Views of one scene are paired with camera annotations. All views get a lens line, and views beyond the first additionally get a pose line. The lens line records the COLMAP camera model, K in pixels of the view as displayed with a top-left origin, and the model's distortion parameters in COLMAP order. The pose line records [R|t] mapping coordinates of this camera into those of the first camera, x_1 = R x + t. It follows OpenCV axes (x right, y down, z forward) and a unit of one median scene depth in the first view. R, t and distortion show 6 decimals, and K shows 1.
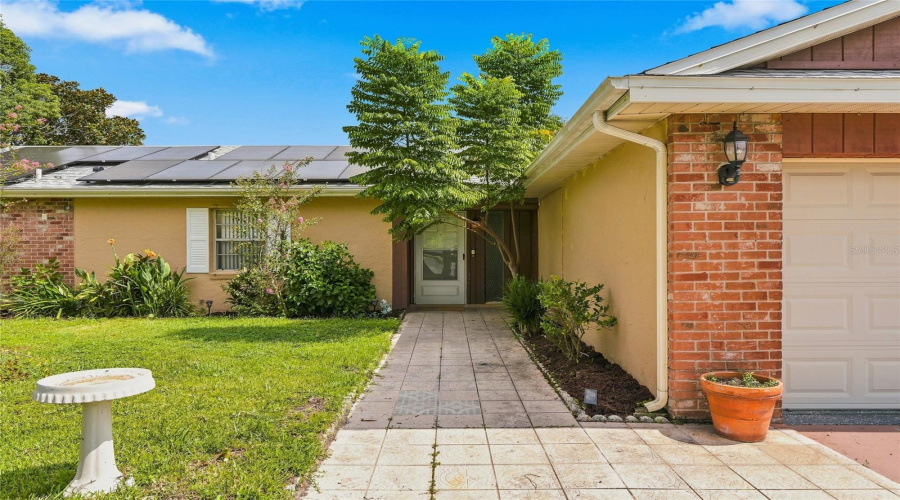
lens RADIAL K [[381.6, 0, 449.6], [0, 381.6, 249.6], [0, 0, 1]] dist [-0.000628, -0.000855]
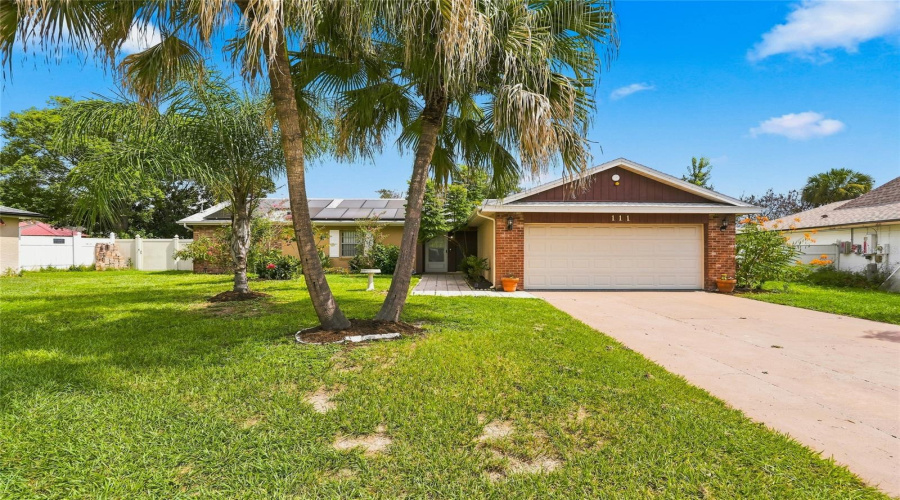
lens RADIAL K [[381.6, 0, 451.3], [0, 381.6, 252.8], [0, 0, 1]] dist [-0.000628, -0.000855]
pose [[0.999789, 0.003459, 0.020245, 0.023207], [-0.003396, 0.999989, -0.003135, 0.042347], [-0.020255, 0.003065, 0.999790, -1.601002]]
